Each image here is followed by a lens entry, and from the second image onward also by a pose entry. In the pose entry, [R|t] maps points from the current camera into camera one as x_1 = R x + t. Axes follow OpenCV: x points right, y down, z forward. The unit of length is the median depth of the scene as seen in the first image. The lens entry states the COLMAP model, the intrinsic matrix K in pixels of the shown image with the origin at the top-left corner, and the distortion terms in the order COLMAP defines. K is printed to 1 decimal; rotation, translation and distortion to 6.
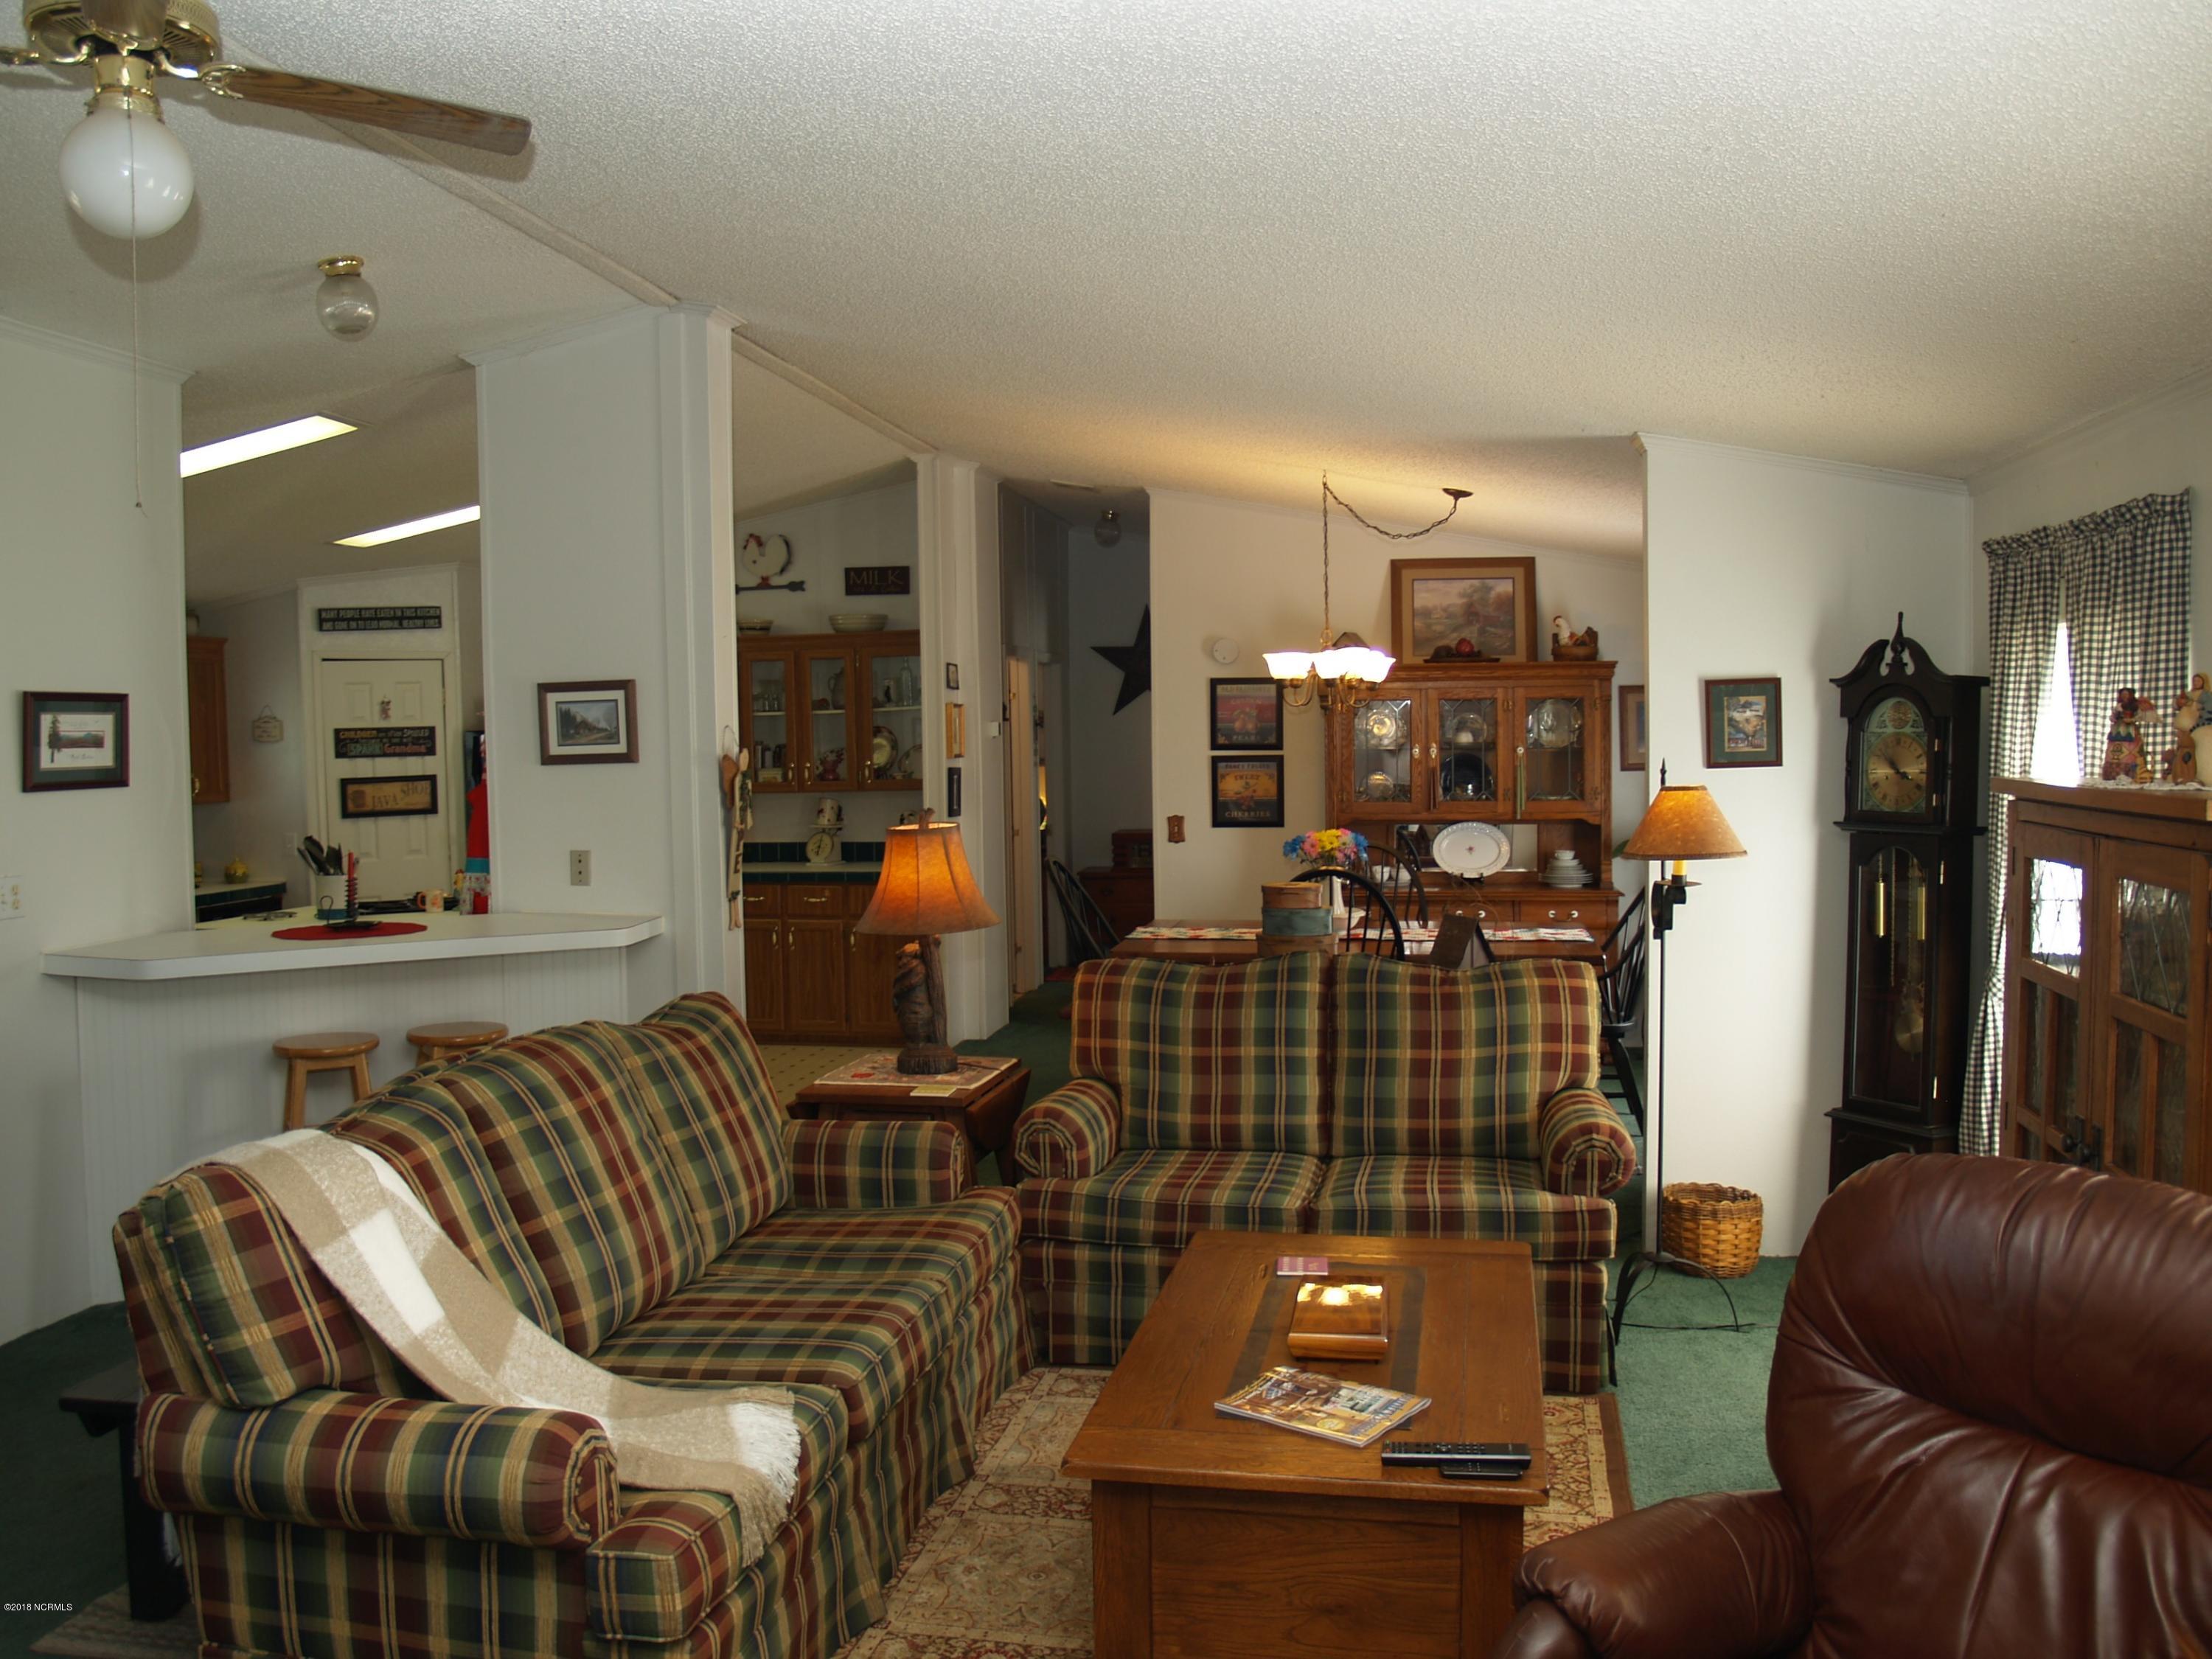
lens RADIAL K [[1806.1, 0, 1112.8], [0, 1806.1, 813.7], [0, 0, 1]] dist [-0.130987, 0.089790]
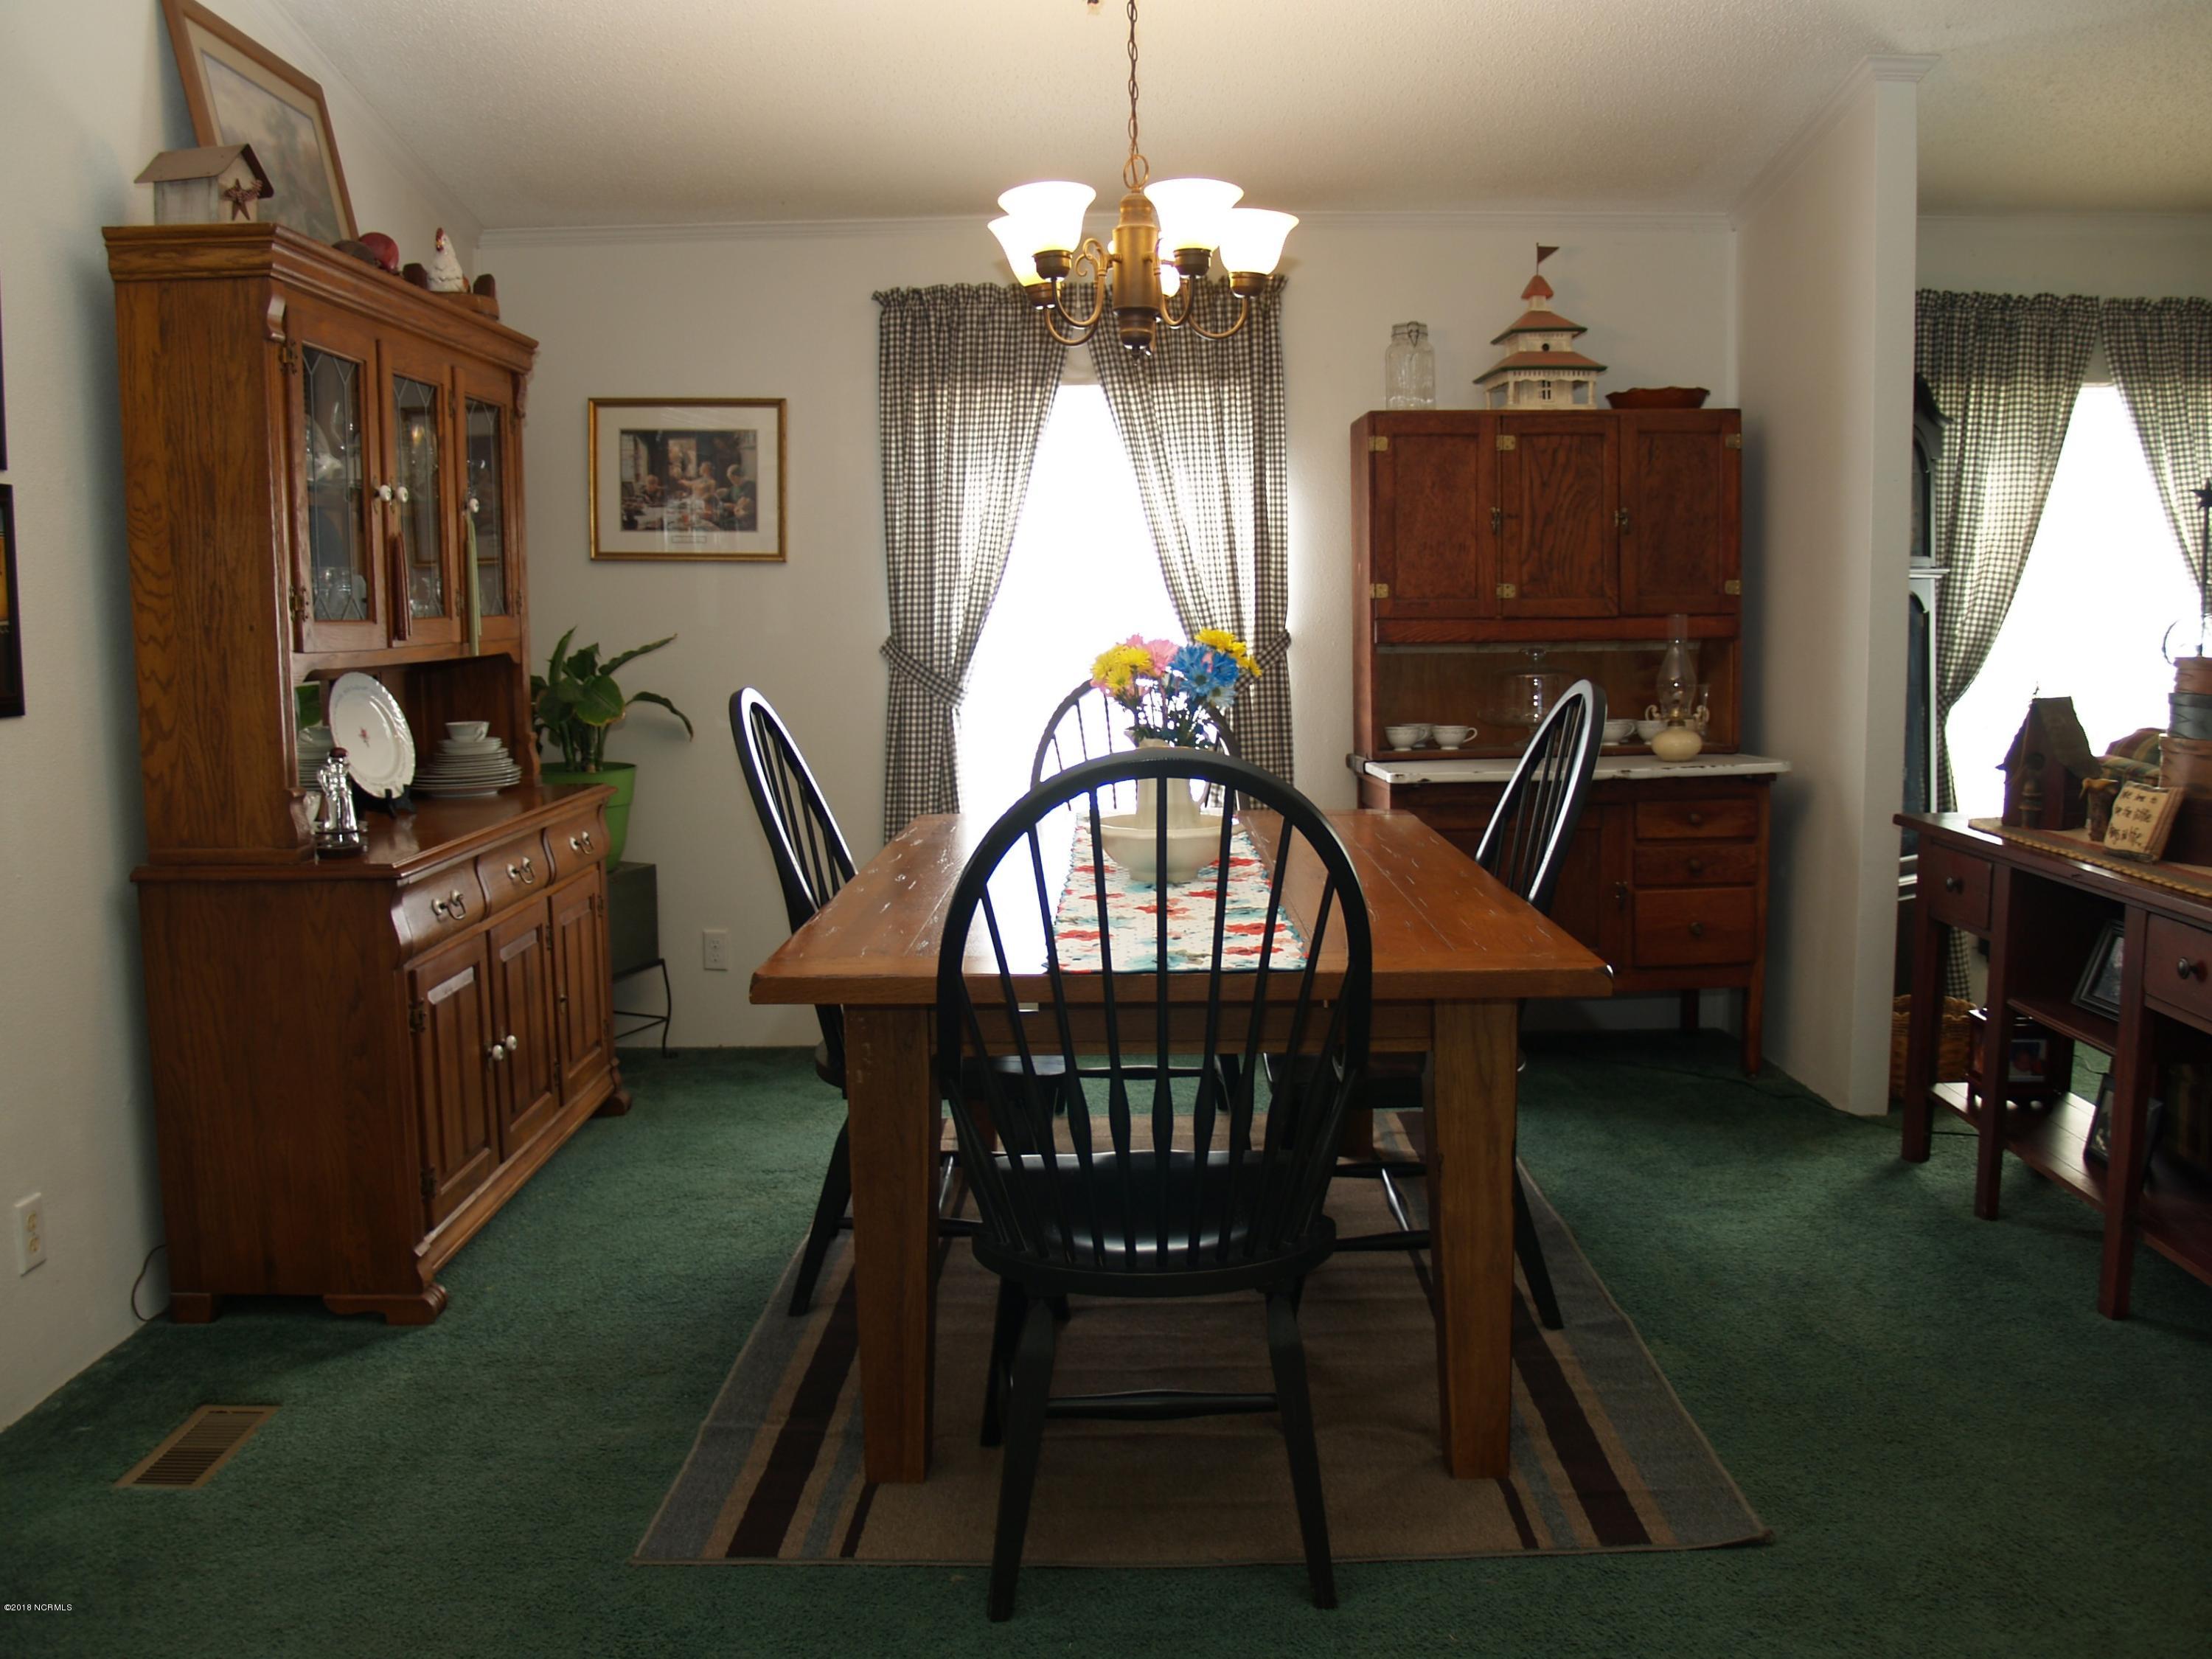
lens RADIAL K [[1806.1, 0, 1112.8], [0, 1806.1, 813.7], [0, 0, 1]] dist [-0.130987, 0.089790]
pose [[-0.155575, -0.100216, 0.982728, -0.244117], [0.062591, 0.991841, 0.111054, 0.002480], [-0.985839, 0.078787, -0.148033, 0.881745]]
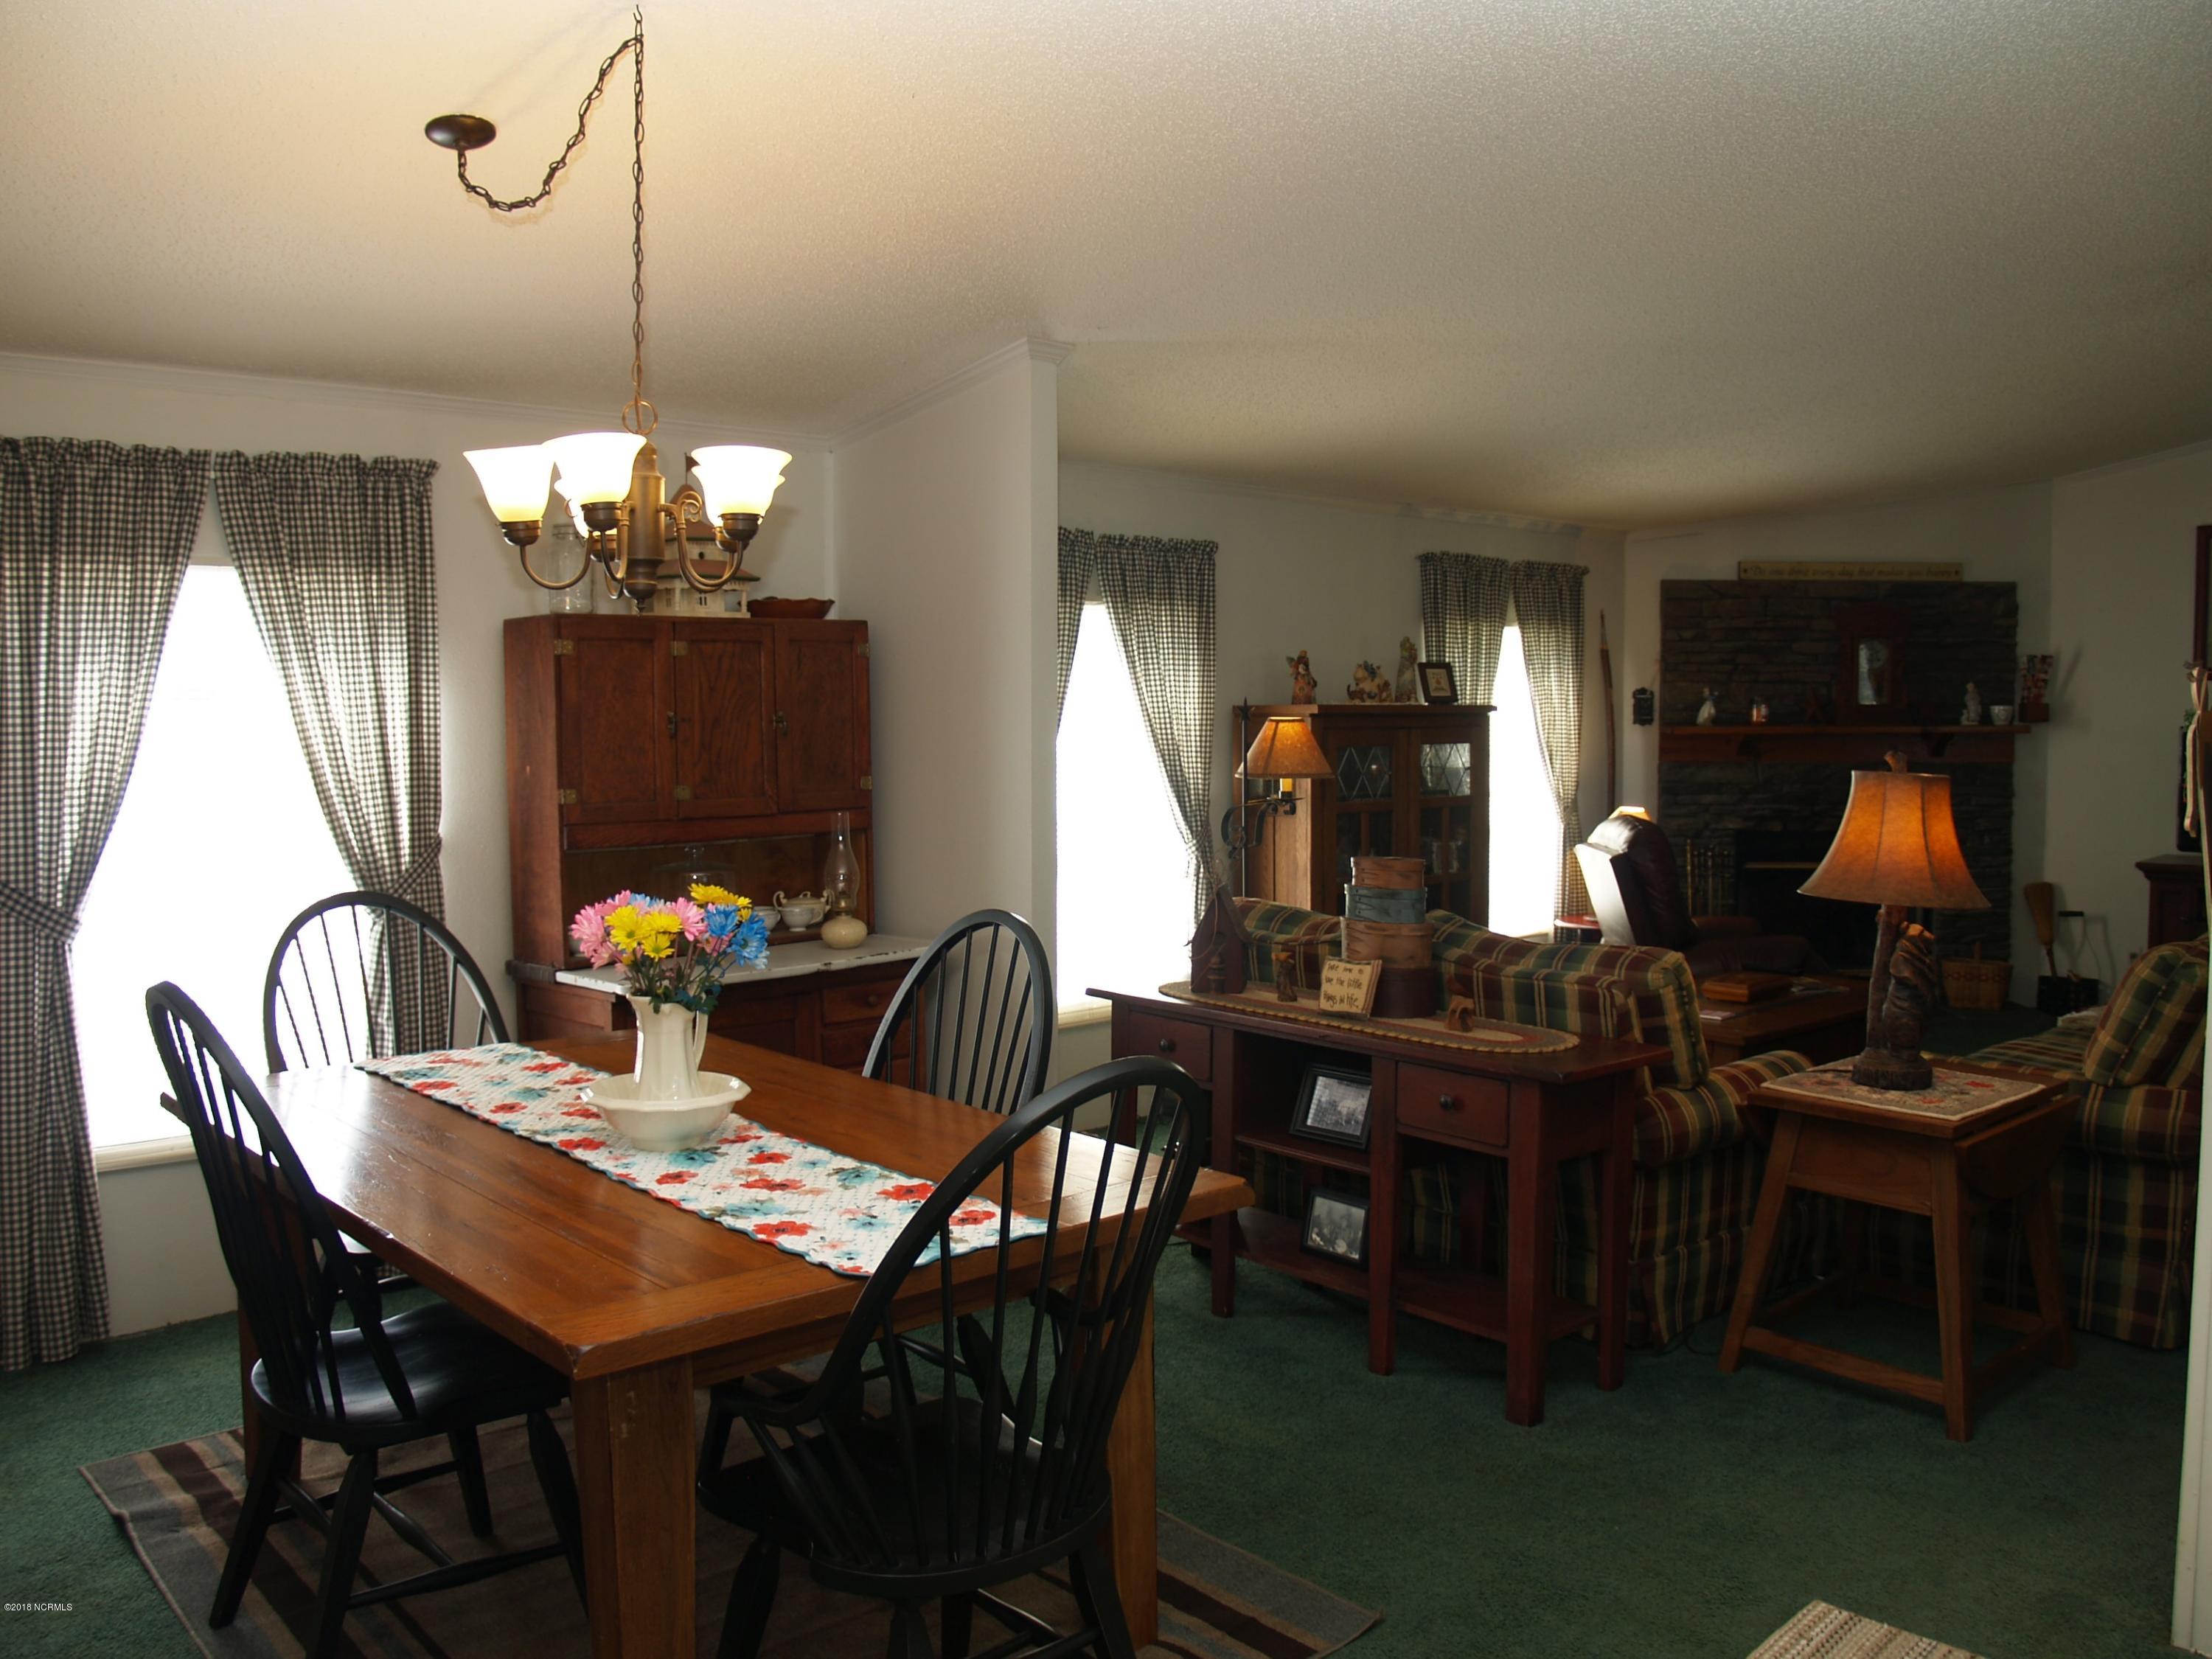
lens RADIAL K [[1806.1, 0, 1112.8], [0, 1806.1, 813.7], [0, 0, 1]] dist [-0.130987, 0.089790]
pose [[-0.784035, -0.025151, 0.620206, -0.173481], [0.040523, 0.994973, 0.091576, -0.034680], [-0.619392, 0.096931, -0.779075, 1.025020]]
